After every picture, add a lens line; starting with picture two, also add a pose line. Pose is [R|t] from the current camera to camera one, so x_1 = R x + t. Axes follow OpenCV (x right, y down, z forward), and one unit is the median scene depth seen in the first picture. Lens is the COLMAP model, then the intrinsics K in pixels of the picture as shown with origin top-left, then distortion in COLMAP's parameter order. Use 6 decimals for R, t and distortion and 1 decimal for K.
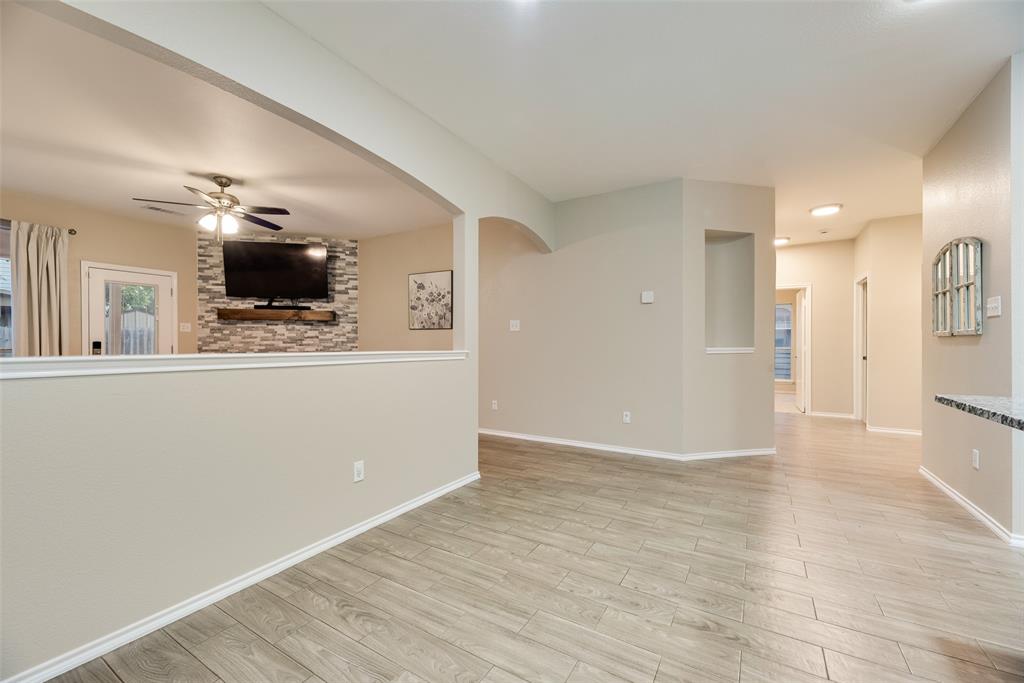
lens RADIAL K [[412.6, 0, 513.0], [0, 412.6, 343.3], [0, 0, 1]] dist [0.001025, 0.000428]
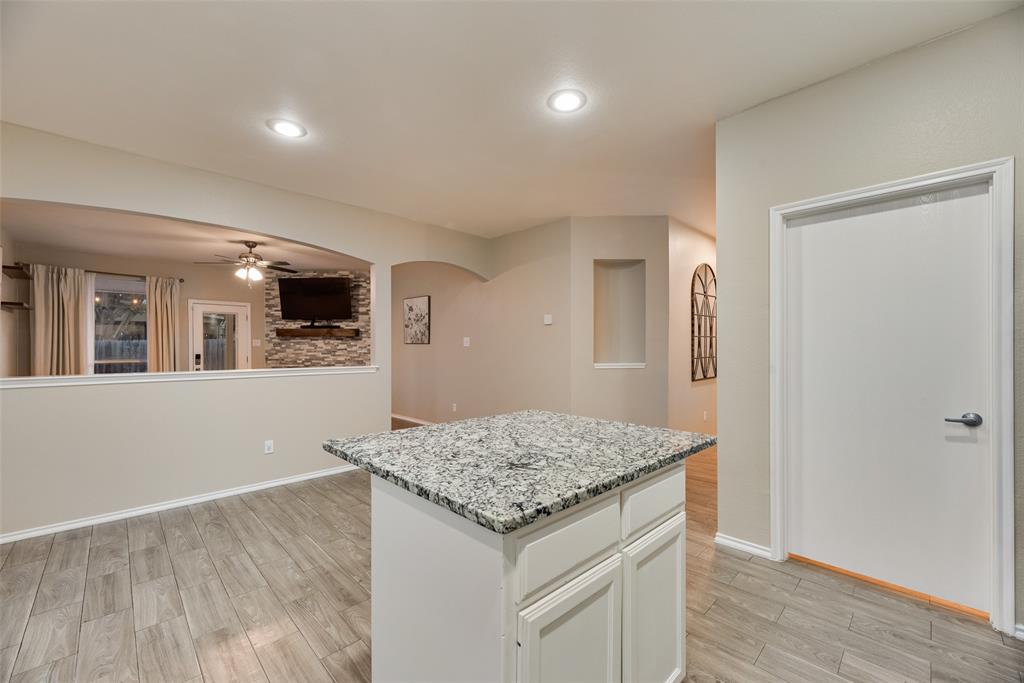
lens RADIAL K [[412.6, 0, 516.4], [0, 412.6, 345.9], [0, 0, 1]] dist [0.001025, 0.000428]
pose [[0.968232, -0.002283, -0.250042, 0.374302], [0.002643, 0.999996, 0.001104, -0.027157], [0.250038, -0.001730, 0.968234, -0.107028]]
